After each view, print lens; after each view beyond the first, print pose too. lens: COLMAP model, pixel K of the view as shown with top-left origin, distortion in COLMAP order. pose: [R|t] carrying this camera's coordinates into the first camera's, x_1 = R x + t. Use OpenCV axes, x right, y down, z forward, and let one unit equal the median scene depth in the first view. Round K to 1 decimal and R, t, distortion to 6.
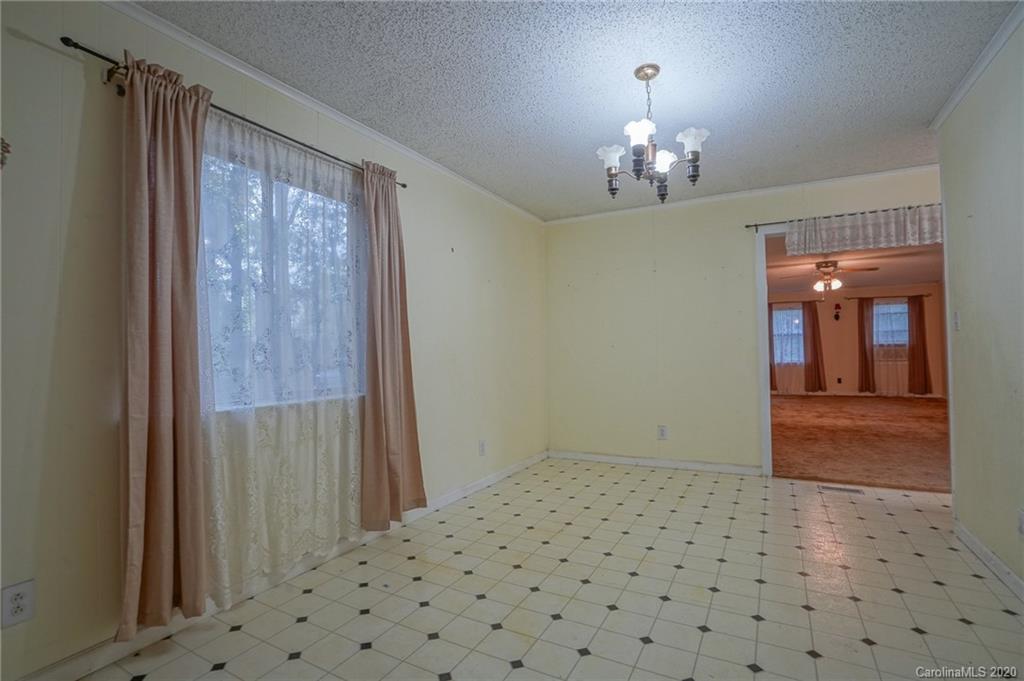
lens RADIAL K [[479.4, 0, 501.2], [0, 479.4, 346.1], [0, 0, 1]] dist [-0.036668, 0.007335]
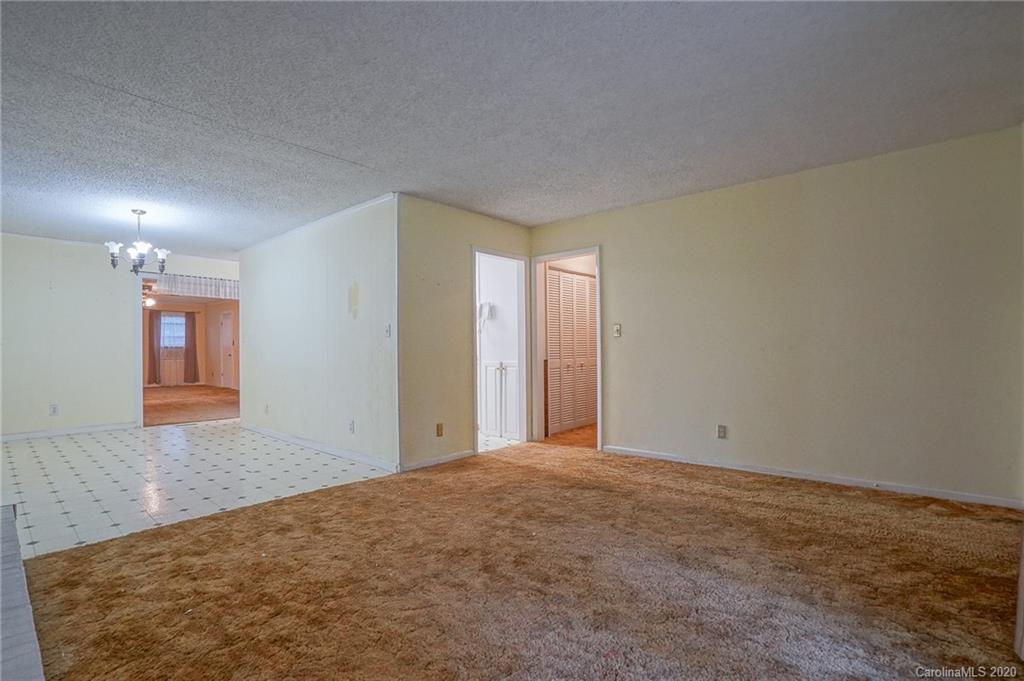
lens RADIAL K [[479.4, 0, 512.4], [0, 479.4, 345.1], [0, 0, 1]] dist [-0.036668, 0.007335]
pose [[0.200909, 0.020926, 0.979386, -0.295930], [-0.014288, 0.999728, -0.018430, 0.002739], [-0.979506, -0.010290, 0.201154, -0.221391]]
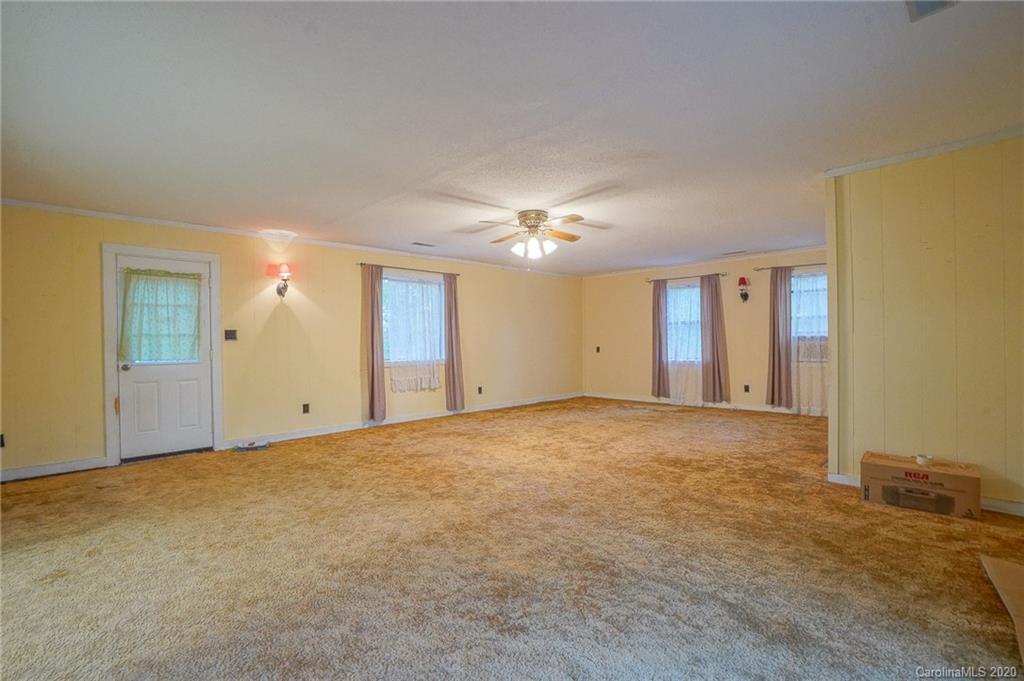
lens RADIAL K [[479.4, 0, 515.4], [0, 479.4, 342.7], [0, 0, 1]] dist [-0.036668, 0.007335]
pose [[0.966041, 0.006285, -0.258312, 0.621525], [-0.000525, 0.999750, 0.022361, -0.010193], [0.258387, -0.021466, 0.965803, 0.259634]]
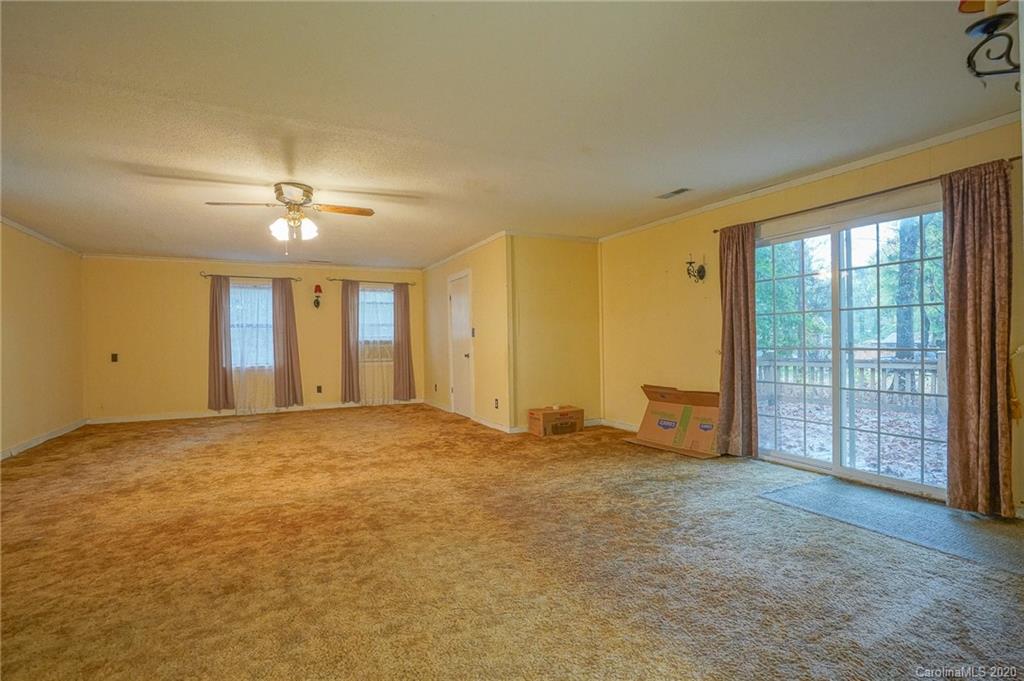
lens RADIAL K [[487.6, 0, 514.2], [0, 487.6, 341.3], [0, 0, 1]] dist [-0.046941, -0.000133]
pose [[0.547331, 0.008894, 0.836869, 0.271391], [-0.007552, 0.999955, -0.005688, 0.000092], [-0.836882, -0.003207, 0.547374, 0.357747]]
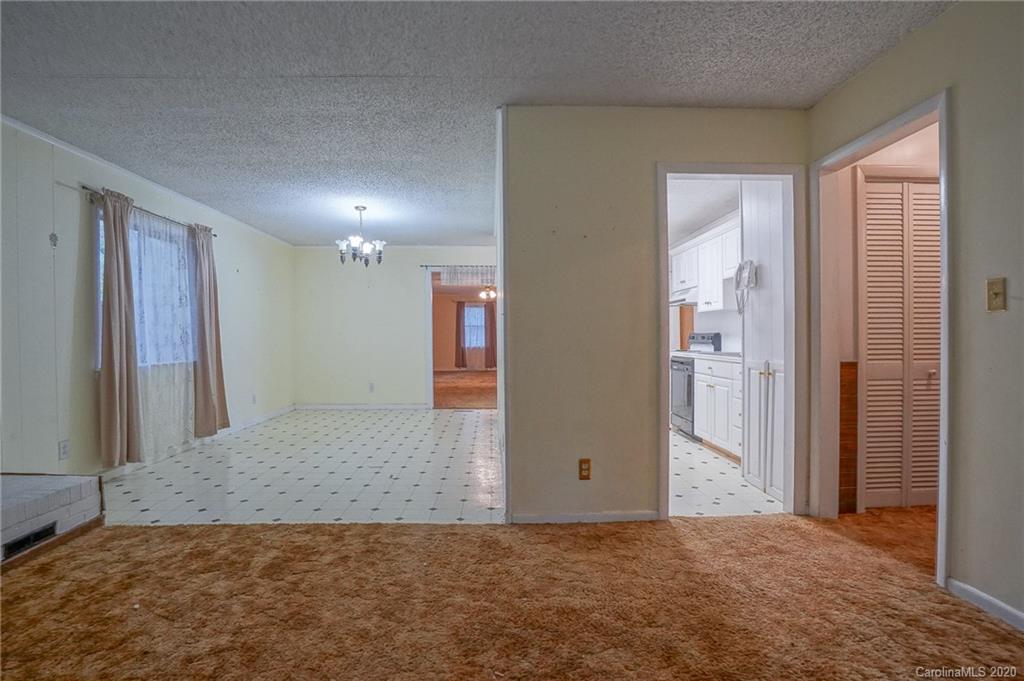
lens RADIAL K [[498.2, 0, 504.4], [0, 498.2, 342.4], [0, 0, 1]] dist [-0.034644, 0.004670]
pose [[0.853325, 0.006066, 0.521344, -0.067937], [-0.017770, 0.999690, 0.017455, -0.003684], [-0.521076, -0.024159, 0.853168, -0.286177]]
